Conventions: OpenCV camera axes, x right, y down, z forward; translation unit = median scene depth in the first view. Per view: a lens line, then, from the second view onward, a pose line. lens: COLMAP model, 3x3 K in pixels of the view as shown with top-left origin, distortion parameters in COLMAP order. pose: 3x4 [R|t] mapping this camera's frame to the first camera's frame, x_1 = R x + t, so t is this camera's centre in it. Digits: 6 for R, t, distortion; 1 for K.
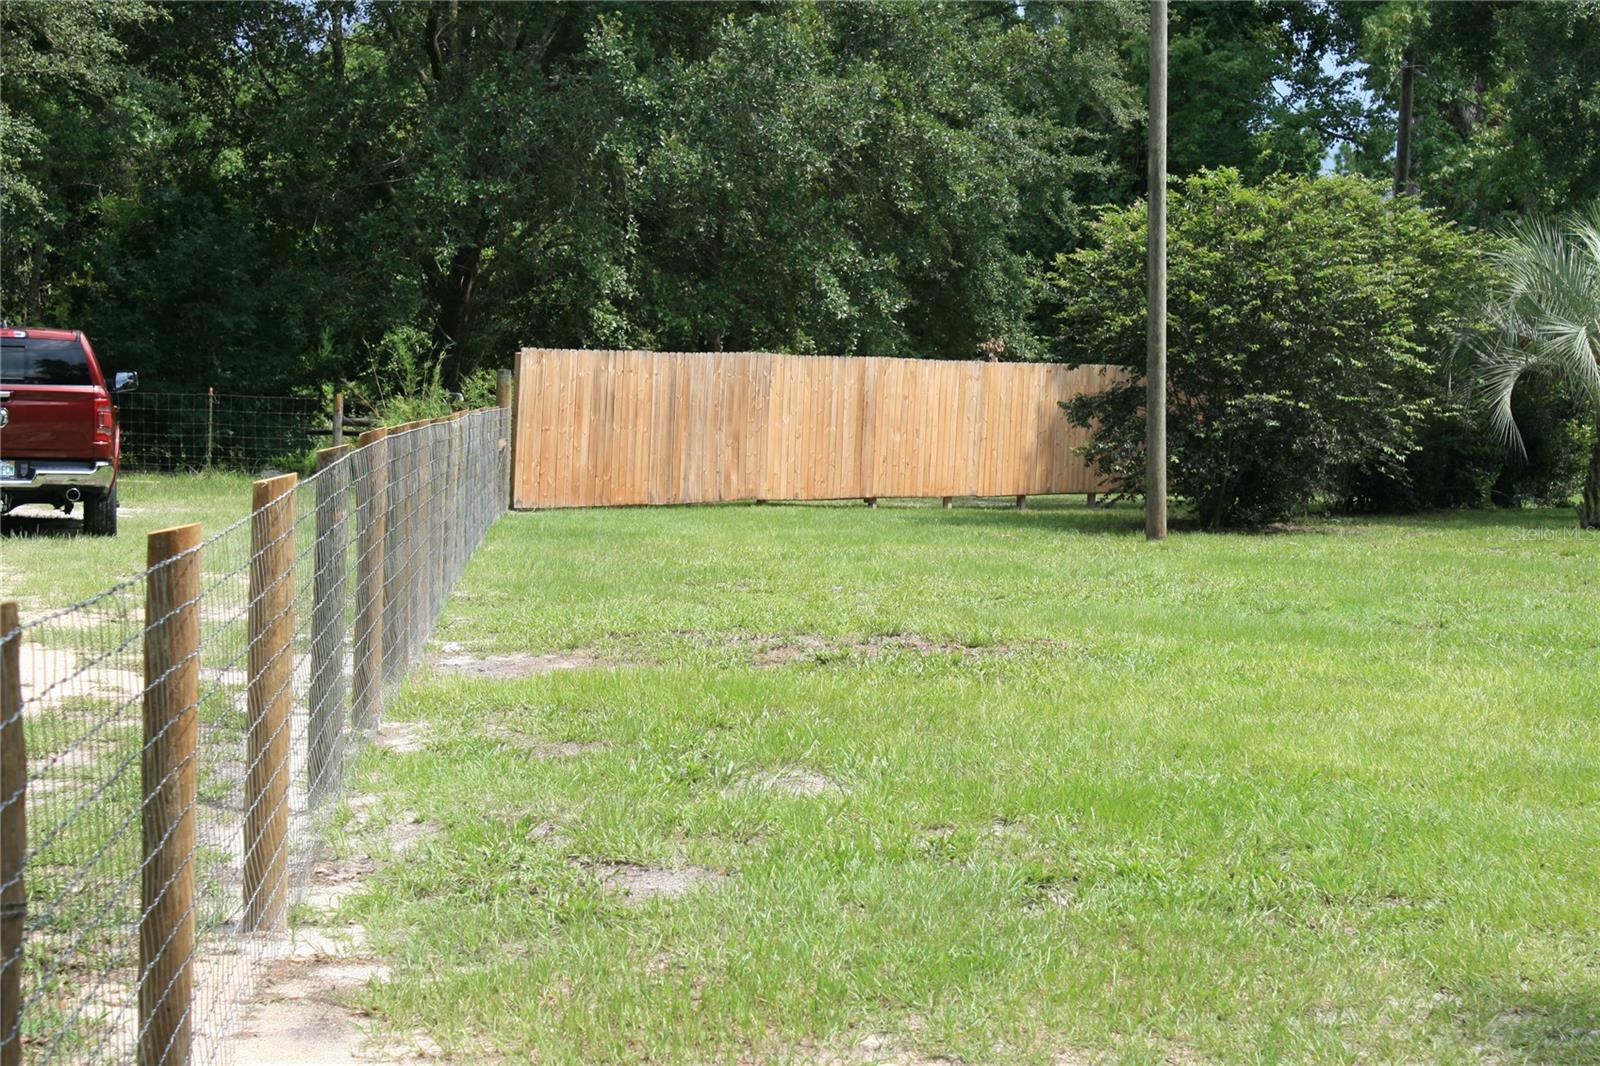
lens RADIAL K [[3558.5, 0, 801.4], [0, 3558.5, 548.6], [0, 0, 1]] dist [0.026842, 0.592784]
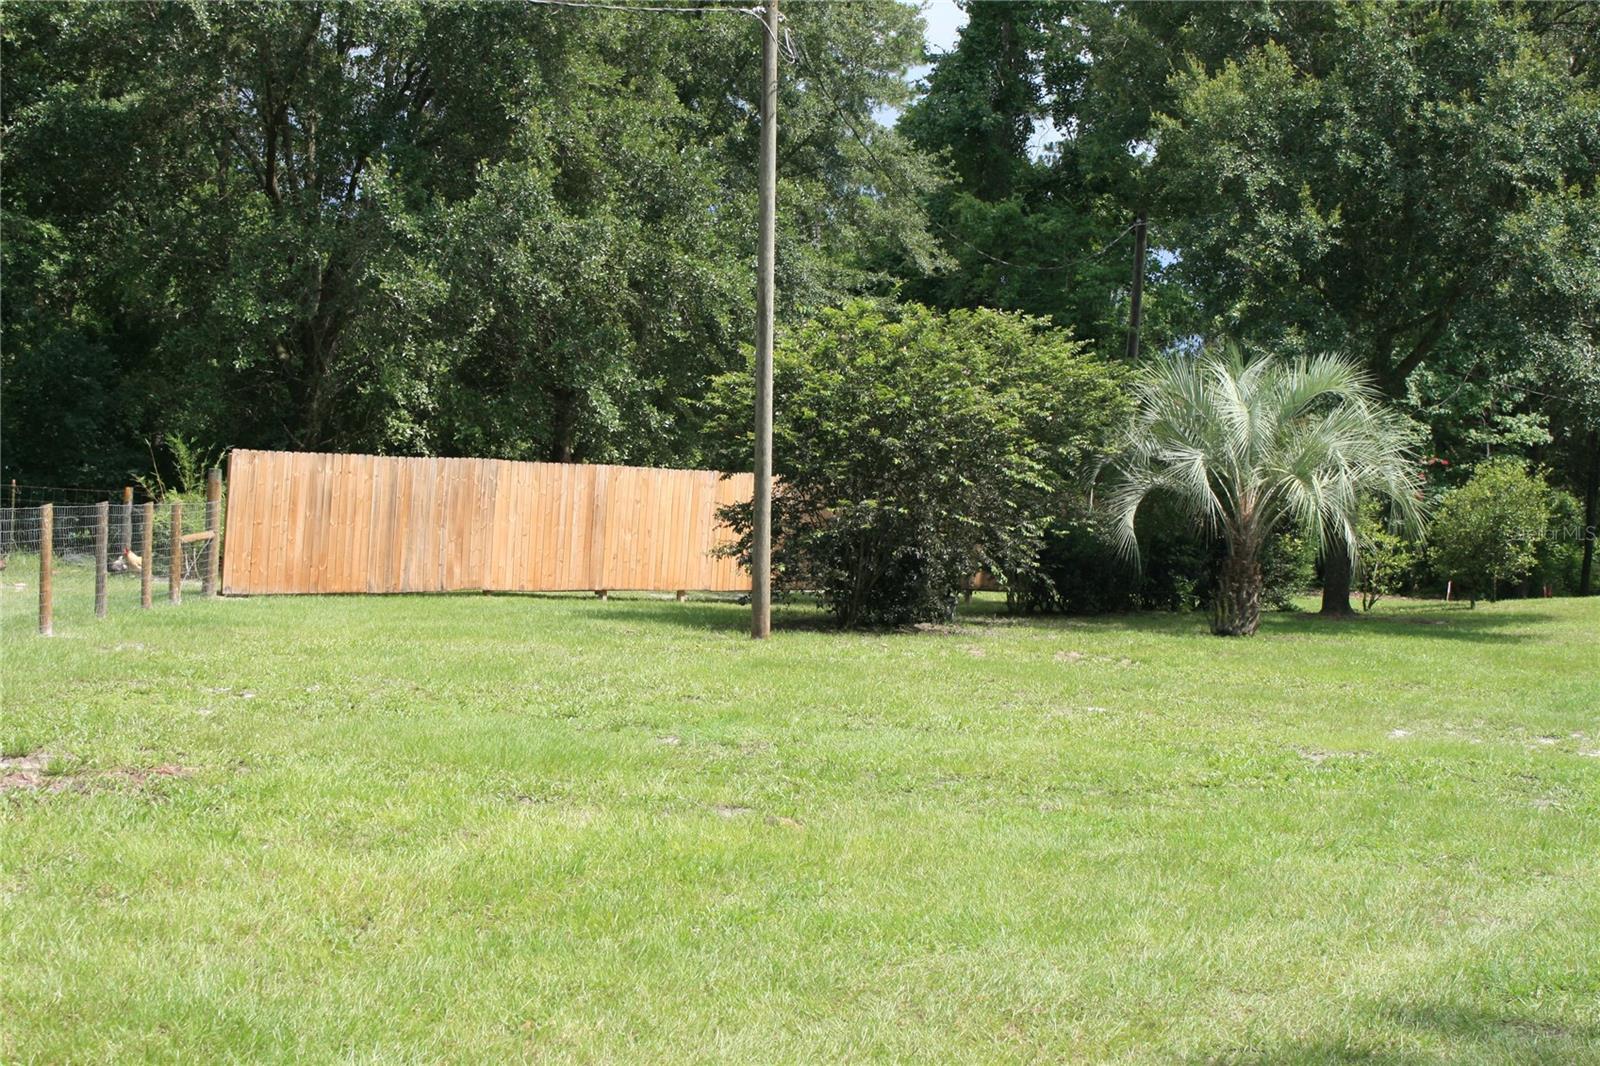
lens RADIAL K [[2811.4, 0, 800.0], [0, 2811.4, 533.0], [0, 0, 1]] dist [0.023319, 0.024194]
pose [[0.999378, 0.022840, -0.026880, 0.108994], [-0.023644, 0.999271, -0.029980, -0.007455], [0.026176, 0.030597, 0.999189, 0.118476]]
